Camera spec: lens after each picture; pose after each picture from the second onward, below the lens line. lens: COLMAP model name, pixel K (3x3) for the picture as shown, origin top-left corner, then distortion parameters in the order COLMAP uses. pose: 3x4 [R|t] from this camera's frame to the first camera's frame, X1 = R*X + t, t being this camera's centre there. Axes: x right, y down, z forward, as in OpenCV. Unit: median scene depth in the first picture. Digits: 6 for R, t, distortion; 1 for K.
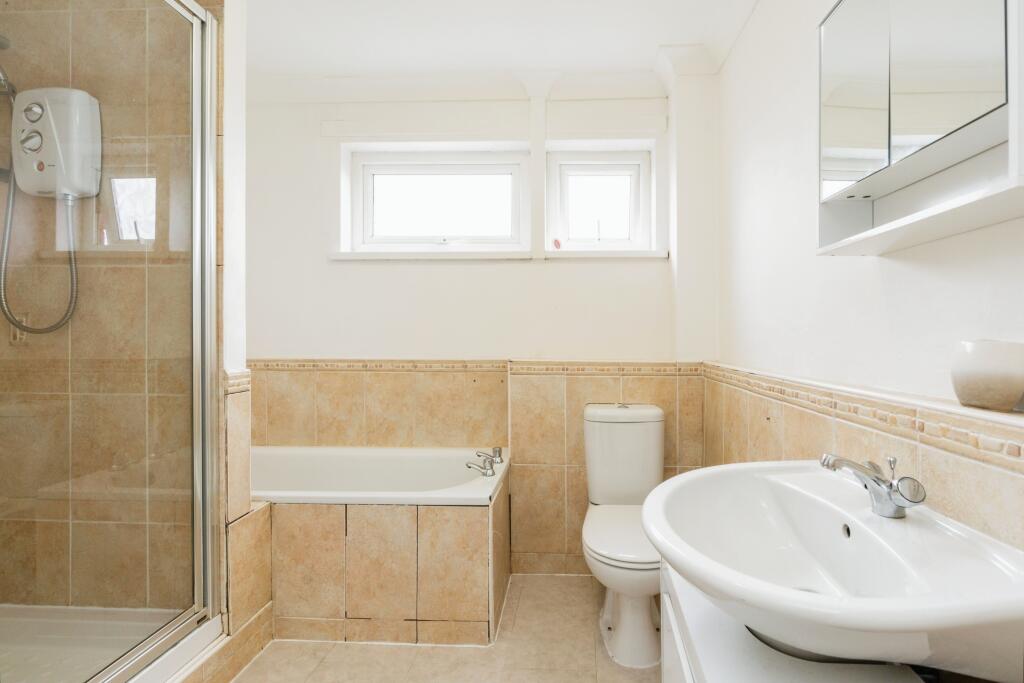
lens RADIAL K [[468.9, 0, 550.9], [0, 468.9, 341.0], [0, 0, 1]] dist [-0.002385, -0.000455]
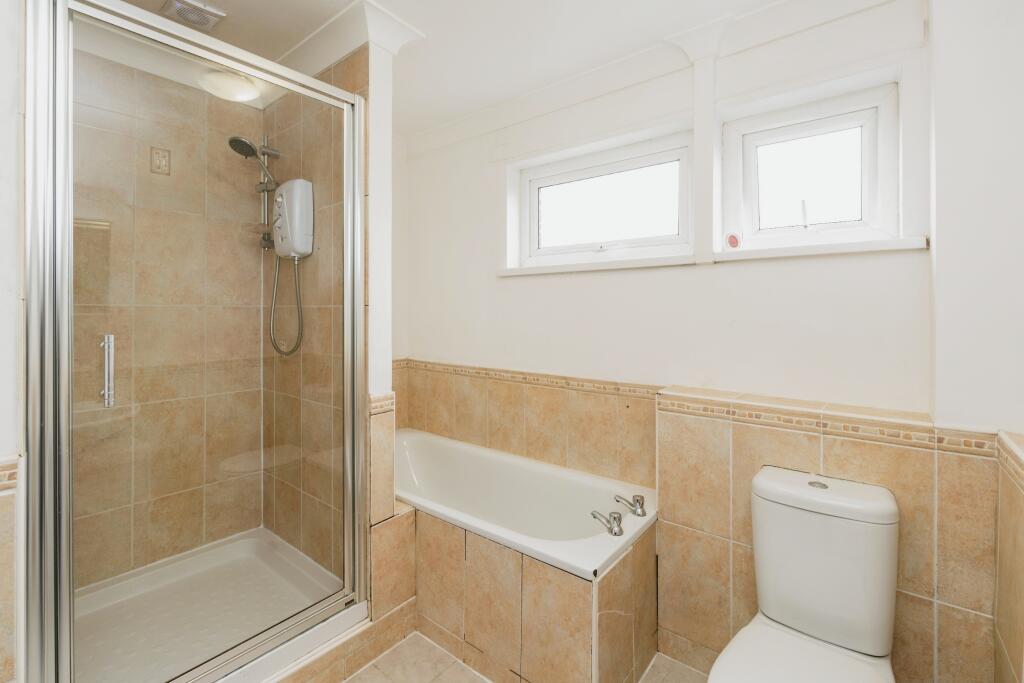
lens RADIAL K [[446.3, 0, 511.0], [0, 446.3, 311.6], [0, 0, 1]] dist [-0.003623, -0.000709]
pose [[0.797825, 0.002795, -0.602883, 0.179309], [-0.001715, 0.999996, 0.002365, -0.102466], [0.602887, -0.000853, 0.797826, 0.221362]]
